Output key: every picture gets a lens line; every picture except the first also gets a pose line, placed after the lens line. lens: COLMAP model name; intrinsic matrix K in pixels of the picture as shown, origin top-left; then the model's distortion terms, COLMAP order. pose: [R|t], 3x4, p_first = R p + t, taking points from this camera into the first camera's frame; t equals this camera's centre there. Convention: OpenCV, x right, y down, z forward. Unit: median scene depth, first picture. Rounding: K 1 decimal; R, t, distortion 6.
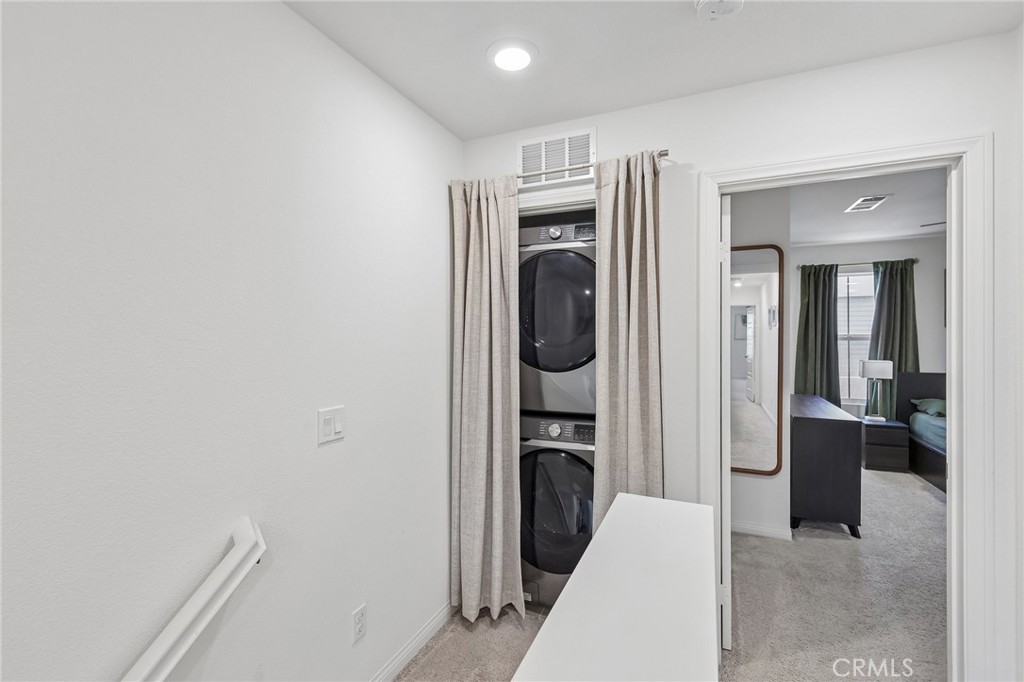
lens RADIAL K [[450.4, 0, 510.1], [0, 450.4, 337.7], [0, 0, 1]] dist [0.005220, 0.000062]
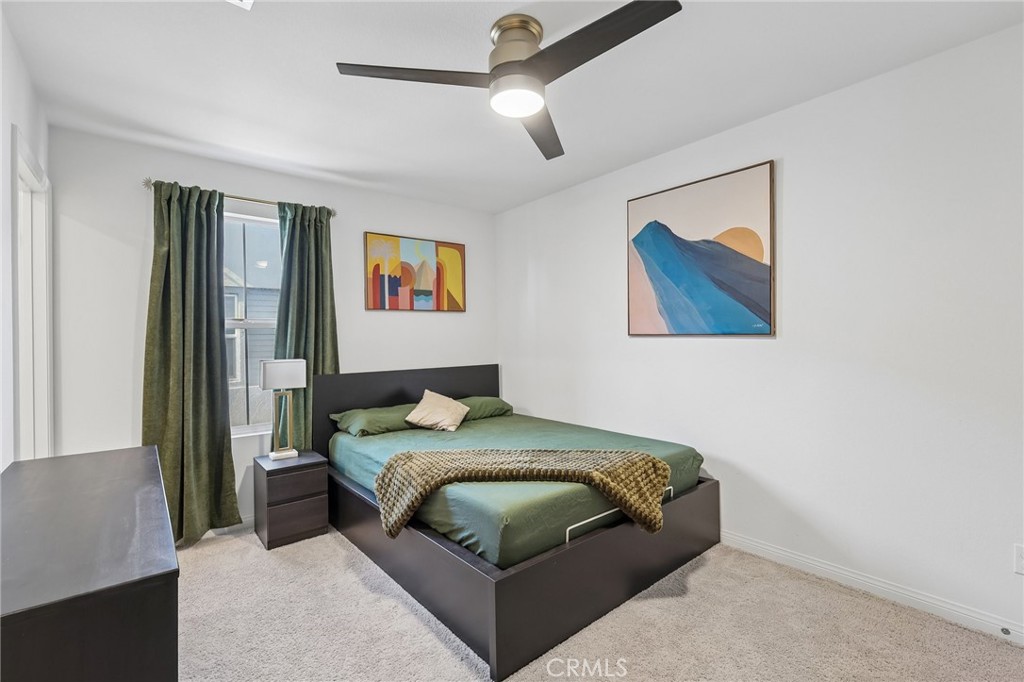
lens RADIAL K [[450.4, 0, 509.7], [0, 450.4, 340.1], [0, 0, 1]] dist [0.005220, 0.000062]
pose [[0.443581, -0.003256, 0.896228, 0.387851], [0.016812, 0.999848, -0.004689, 0.031011], [-0.896077, 0.017147, 0.443568, 0.442405]]
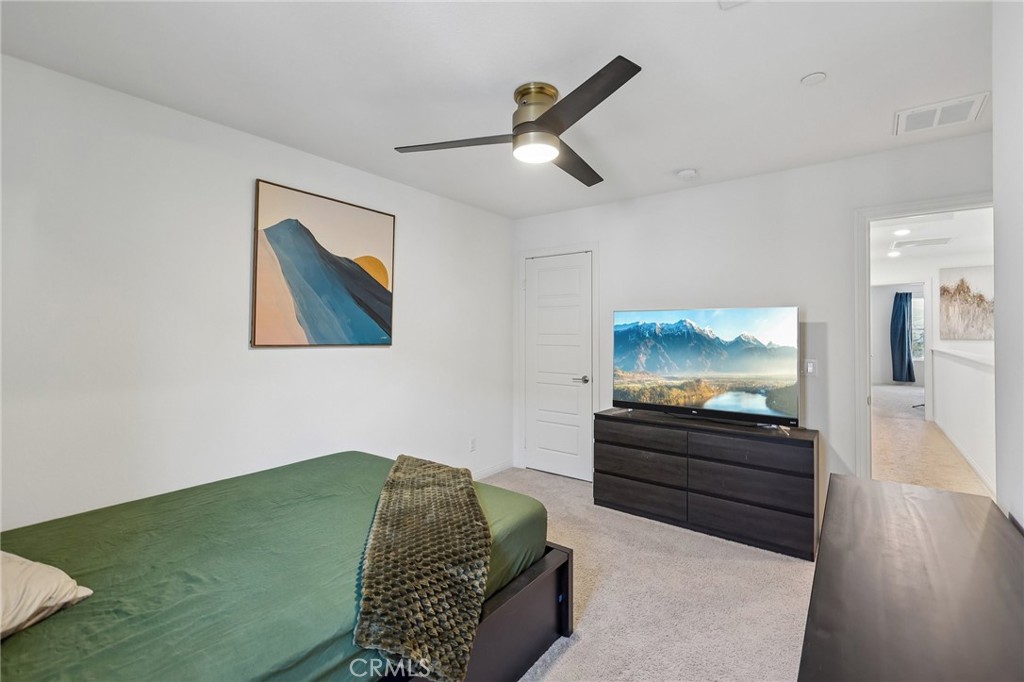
lens RADIAL K [[450.4, 0, 508.9], [0, 450.4, 334.6], [0, 0, 1]] dist [0.005220, 0.000062]
pose [[-0.970797, -0.001013, 0.239901, 0.883283], [0.002925, 0.999867, 0.016061, -0.025354], [-0.239885, 0.016294, -0.970665, 1.573803]]
